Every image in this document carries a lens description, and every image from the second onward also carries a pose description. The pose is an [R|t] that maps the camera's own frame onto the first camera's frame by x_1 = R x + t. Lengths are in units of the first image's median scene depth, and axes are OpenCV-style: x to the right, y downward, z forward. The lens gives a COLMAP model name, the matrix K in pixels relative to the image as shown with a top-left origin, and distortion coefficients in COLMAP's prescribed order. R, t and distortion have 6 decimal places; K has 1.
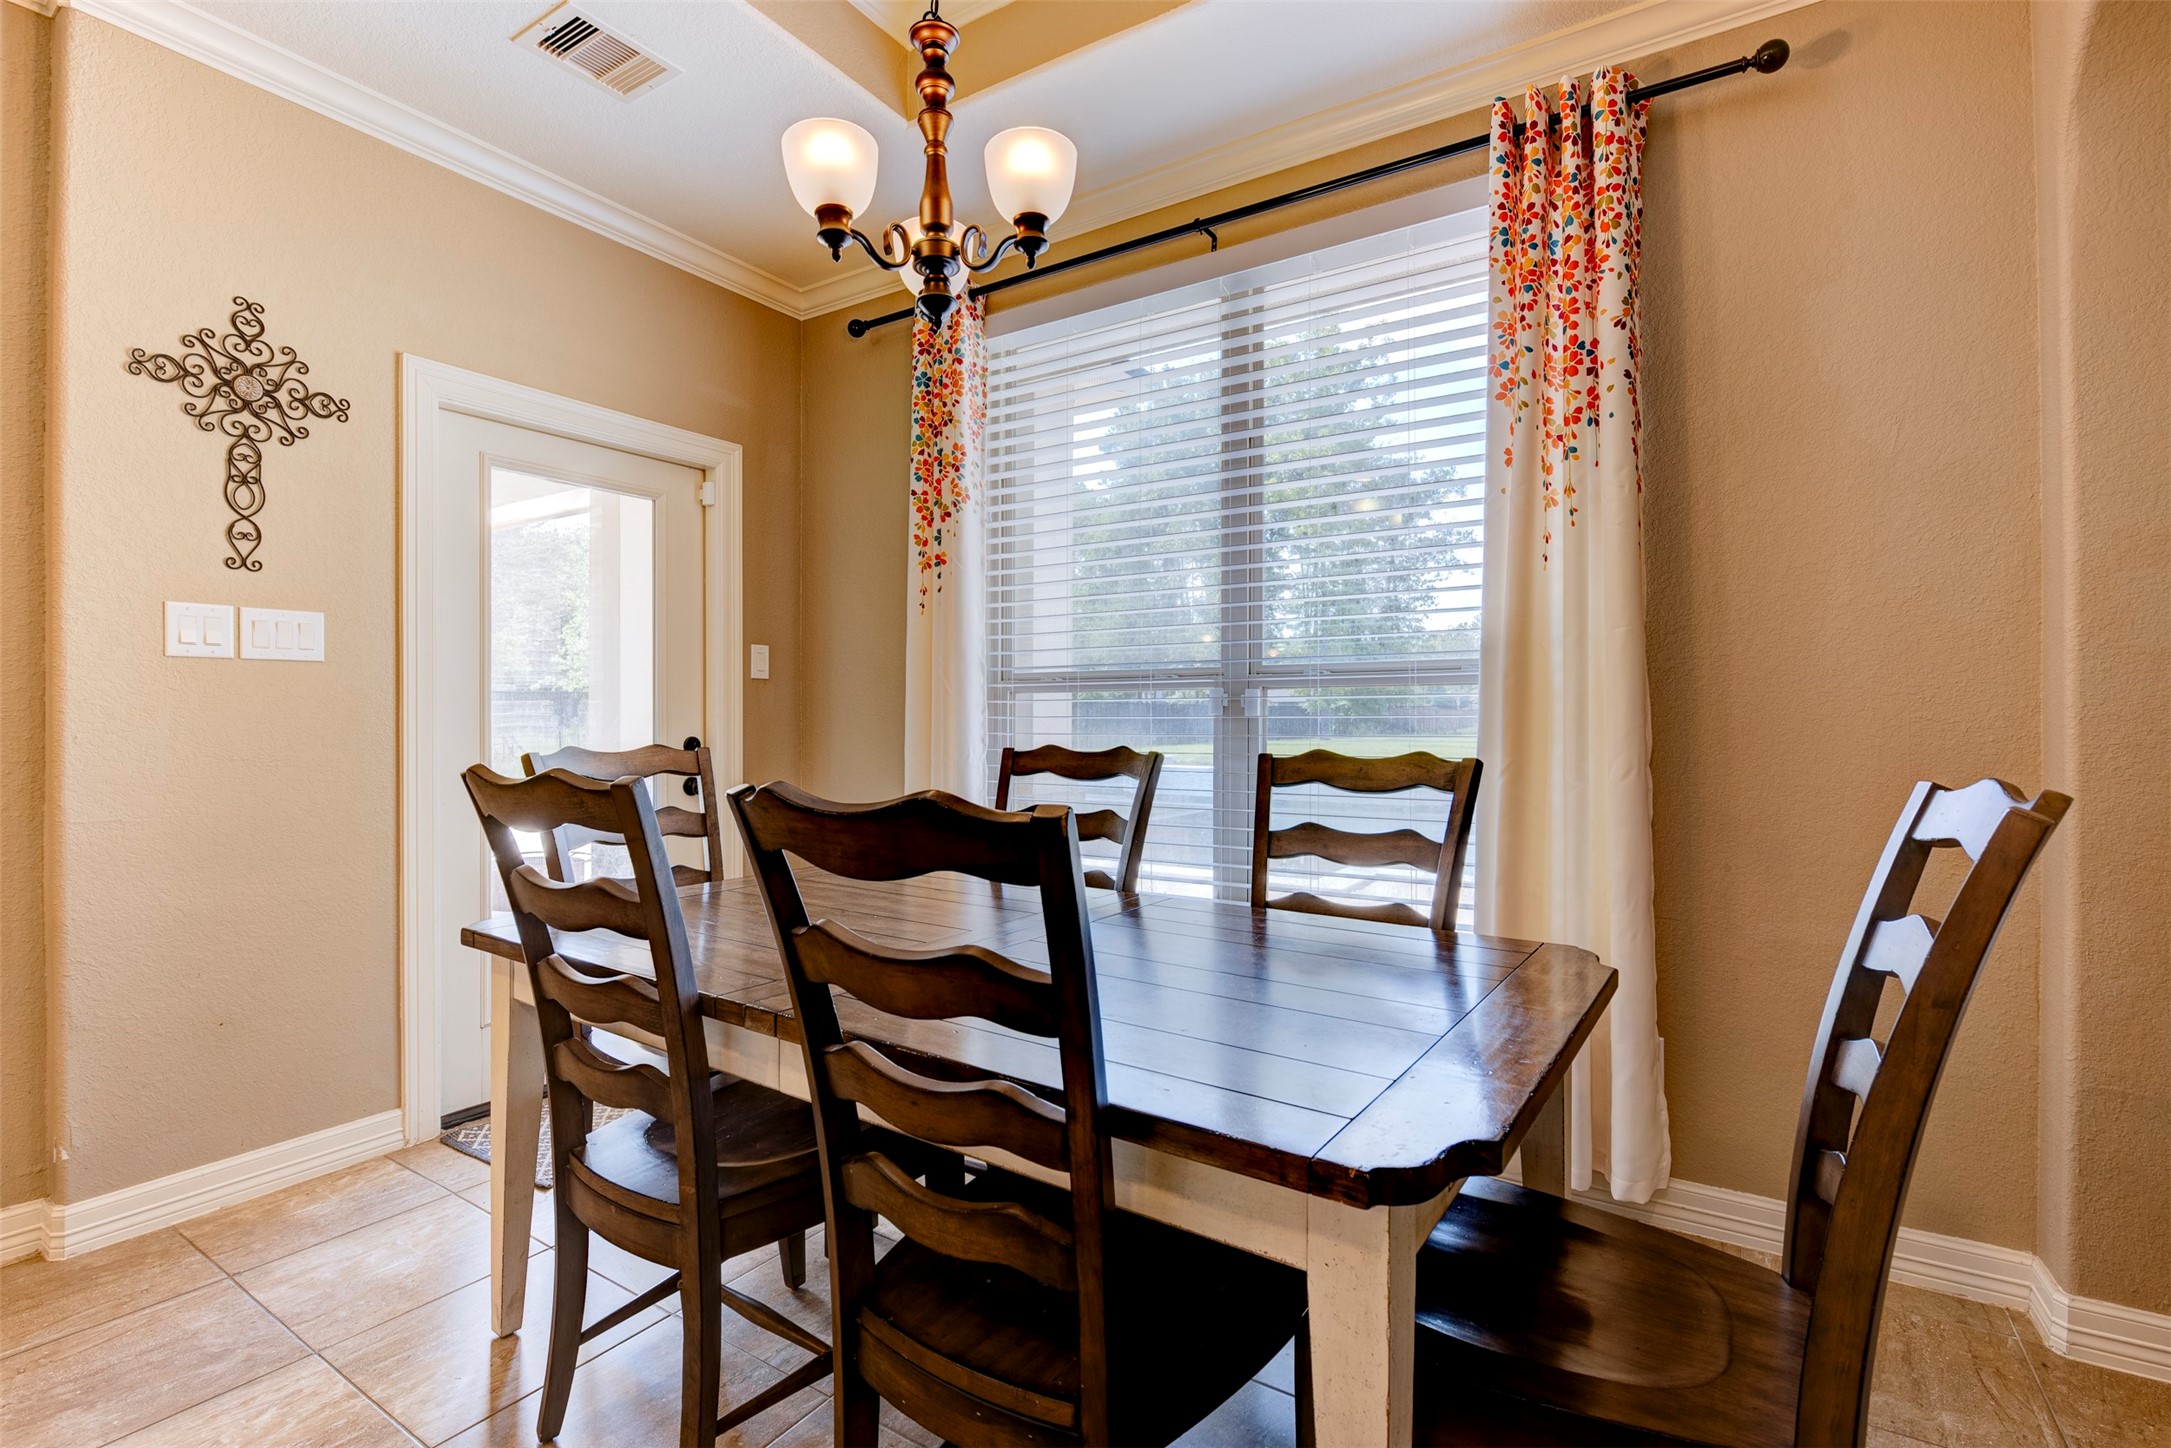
lens RADIAL K [[975.3, 0, 1084.1], [0, 975.3, 717.4], [0, 0, 1]] dist [-0.008179, -0.000359]
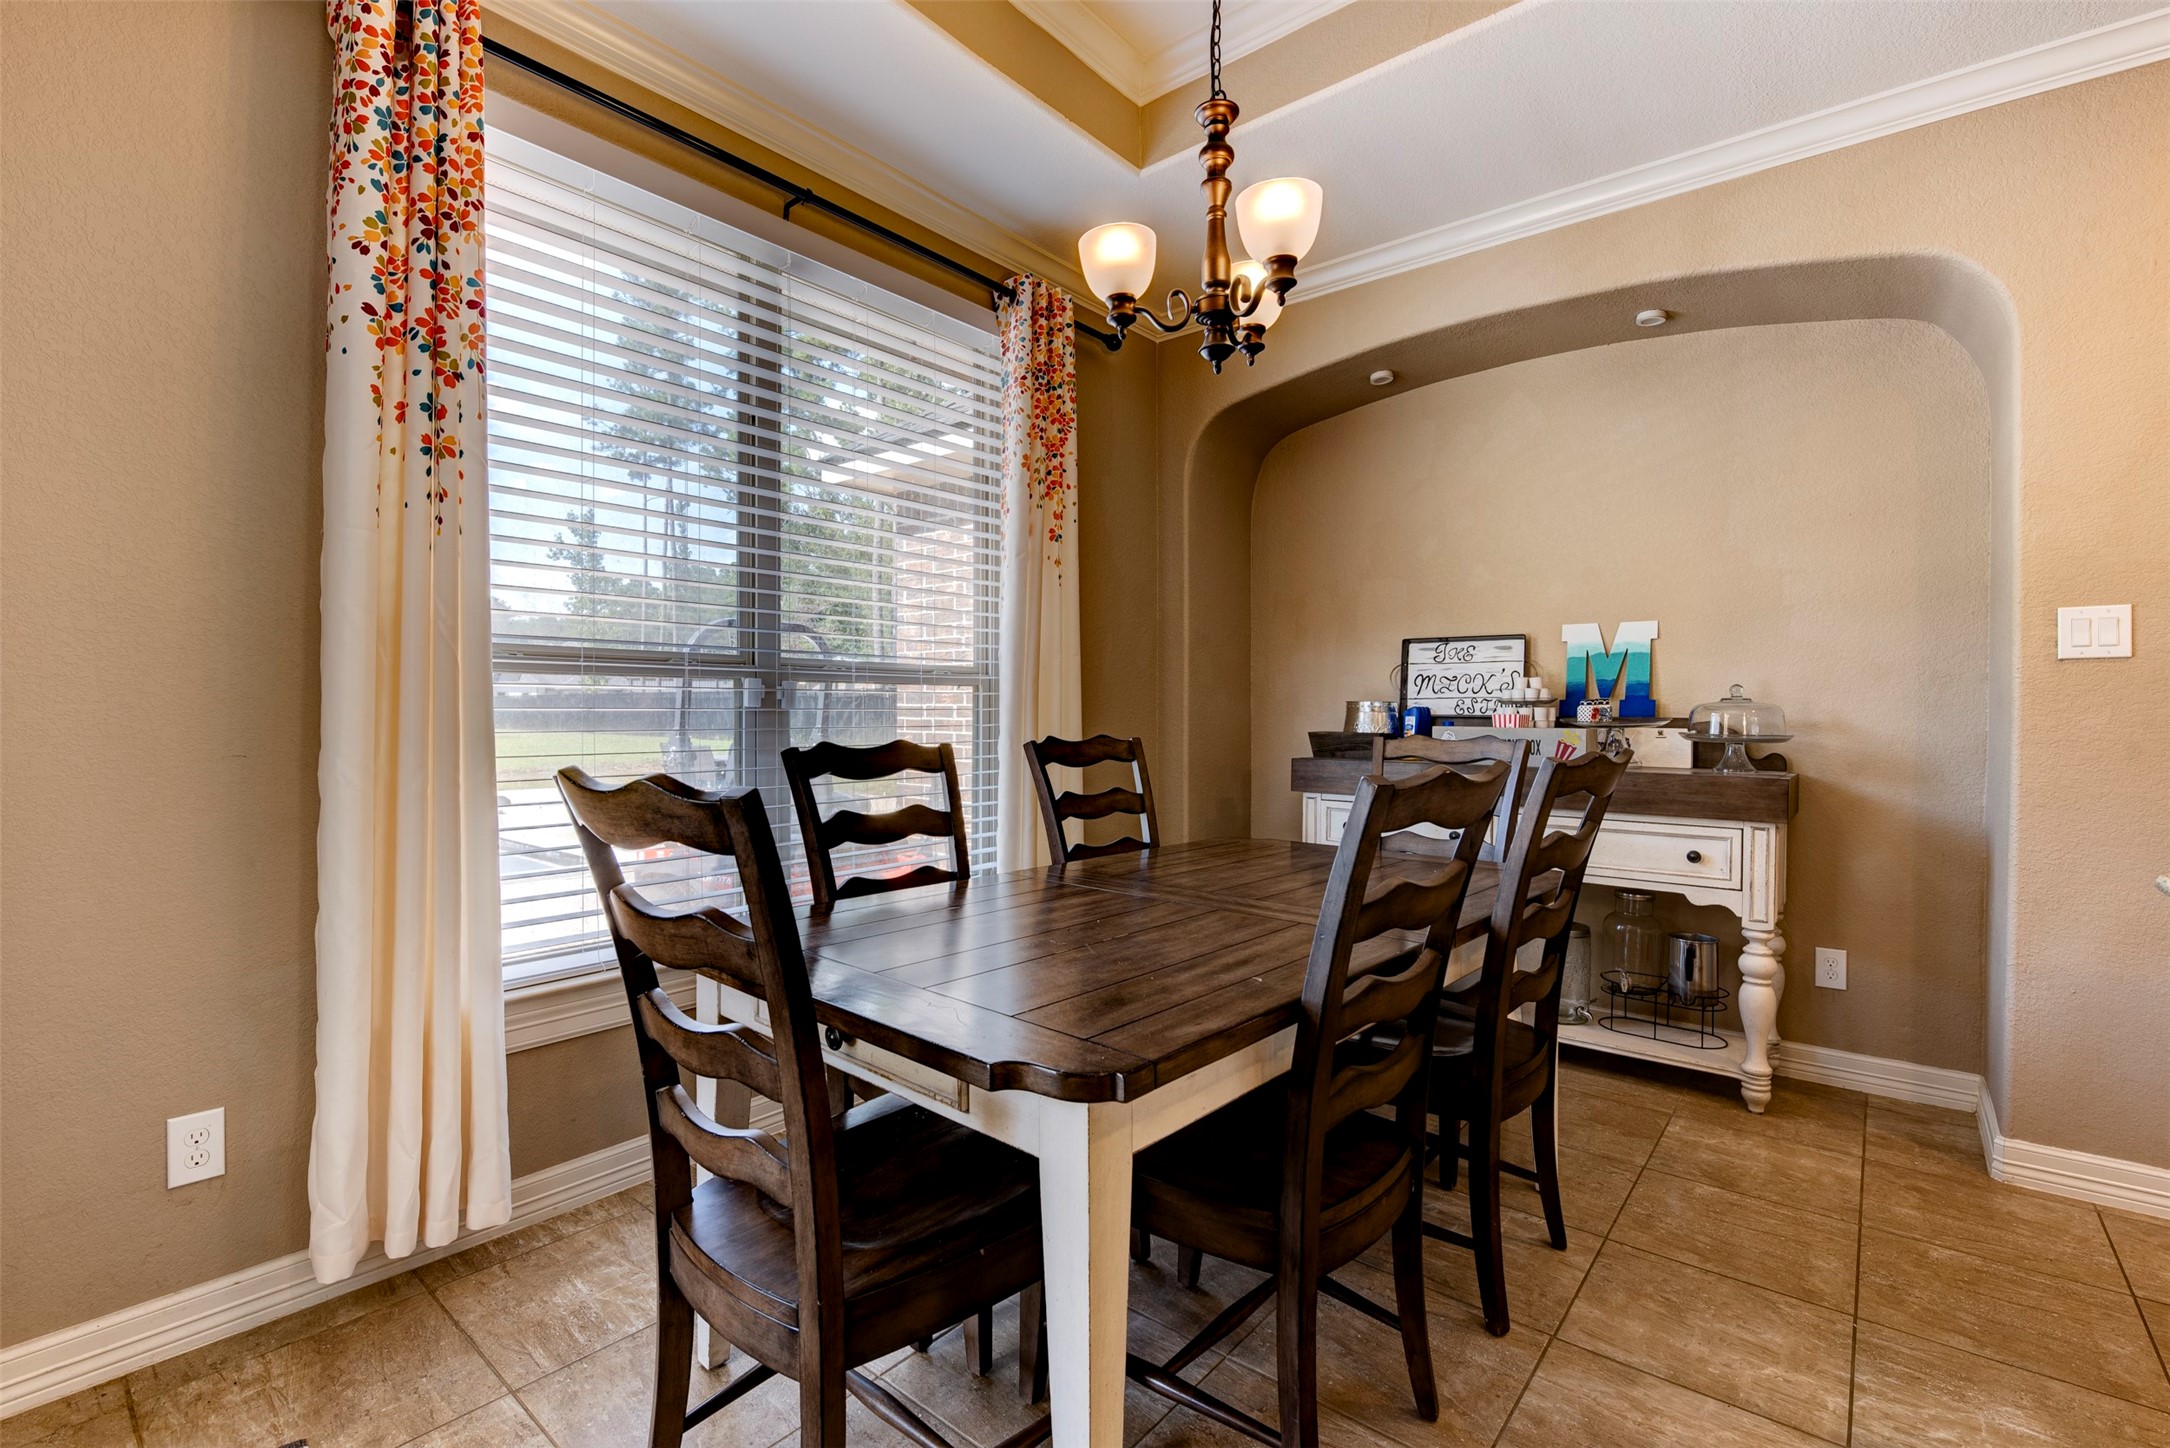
lens RADIAL K [[974.9, 0, 1083.6], [0, 974.9, 717.4], [0, 0, 1]] dist [-0.008179, -0.000359]
pose [[0.111048, -0.007211, 0.993789, -0.772176], [-0.003310, 0.999965, 0.007626, -0.001231], [-0.993810, -0.004136, 0.111020, 0.596863]]
